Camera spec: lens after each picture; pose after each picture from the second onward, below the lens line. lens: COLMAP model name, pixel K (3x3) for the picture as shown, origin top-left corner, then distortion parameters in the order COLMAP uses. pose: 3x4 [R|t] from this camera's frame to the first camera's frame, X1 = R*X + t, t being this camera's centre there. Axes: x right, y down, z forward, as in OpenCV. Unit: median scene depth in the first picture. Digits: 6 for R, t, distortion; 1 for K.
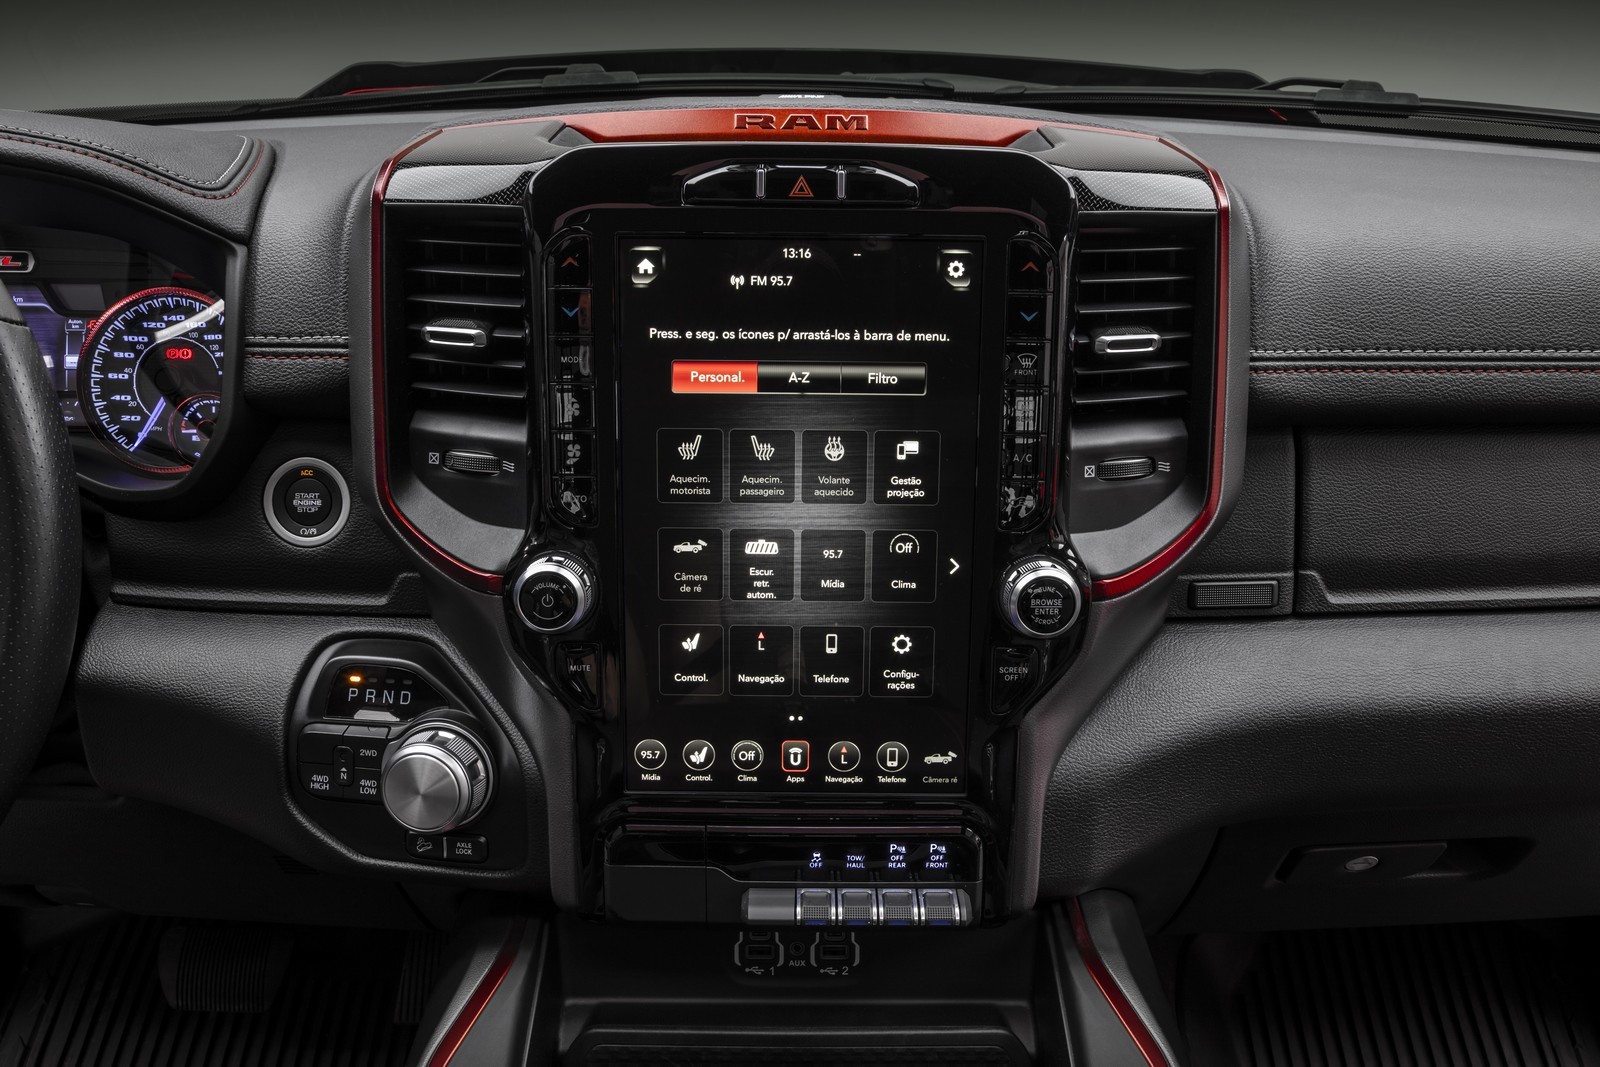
lens RADIAL K [[1328.8, 0, 806.5], [0, 1328.8, 534.7], [0, 0, 1]] dist [-0.064059, 0.072905]
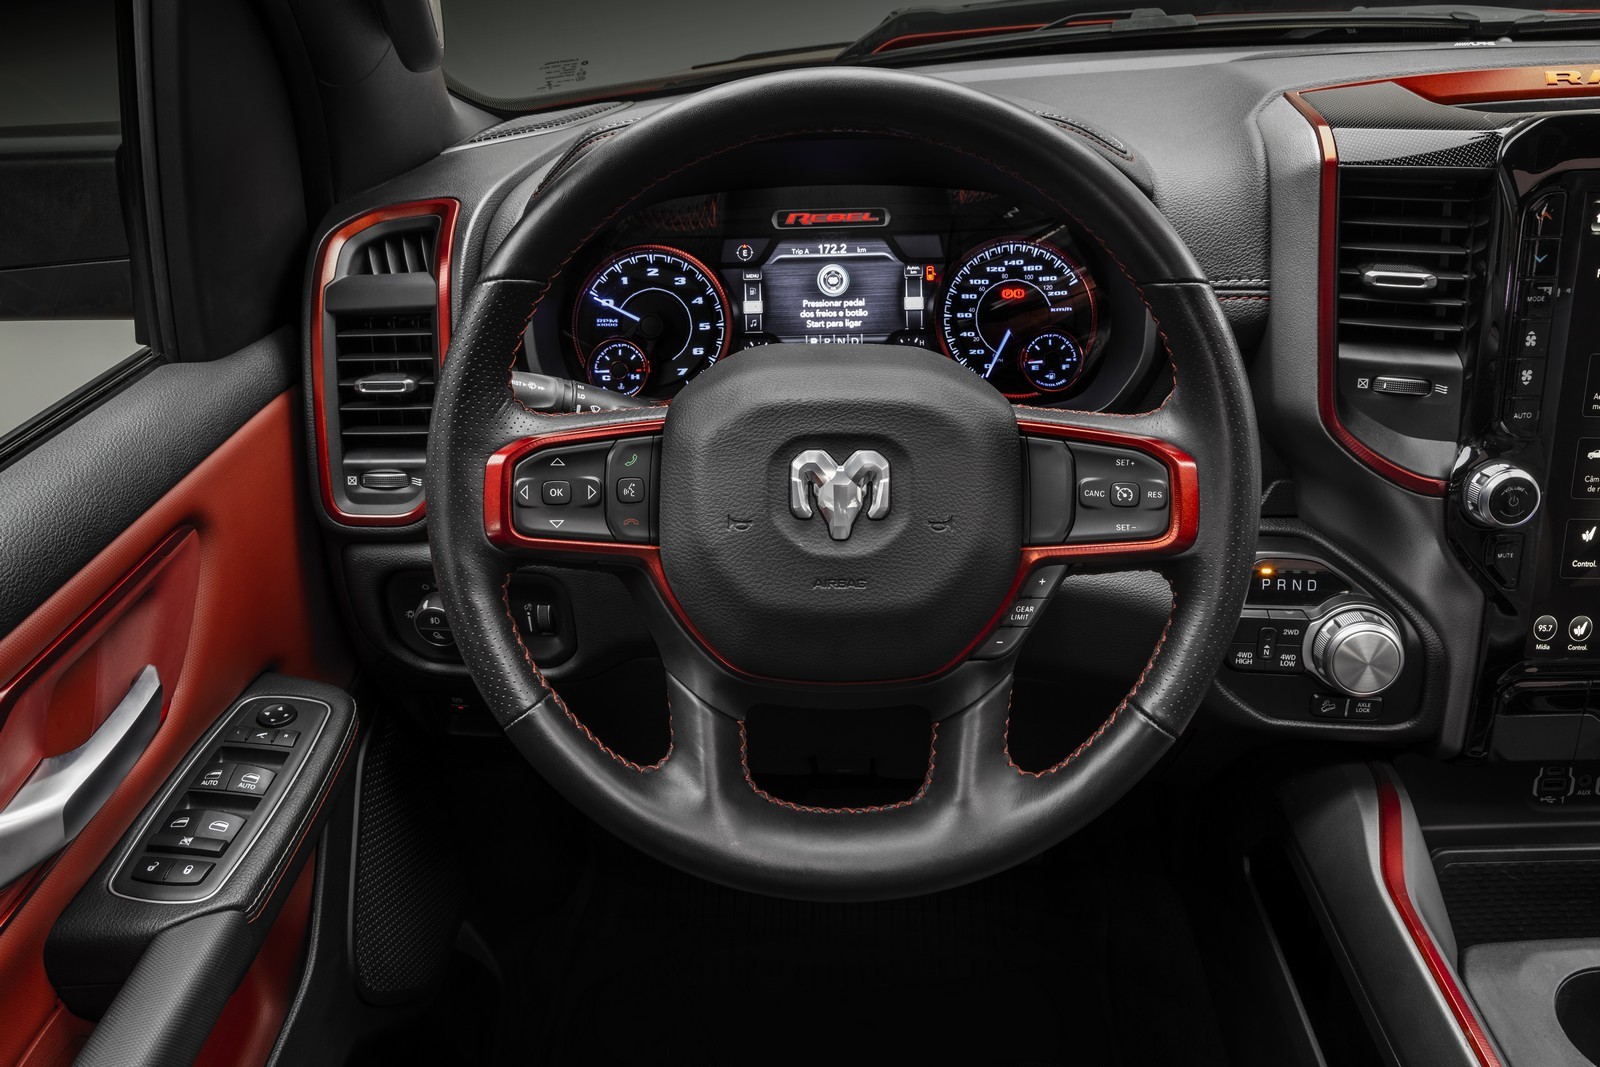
lens RADIAL K [[1259.4, 0, 802.8], [0, 1259.4, 538.8], [0, 0, 1]] dist [-0.098663, 0.089374]
pose [[0.998960, -0.031278, -0.033164, -0.691556], [0.034246, 0.995068, 0.093097, -0.036514], [0.030088, -0.094136, 0.995105, -0.118803]]
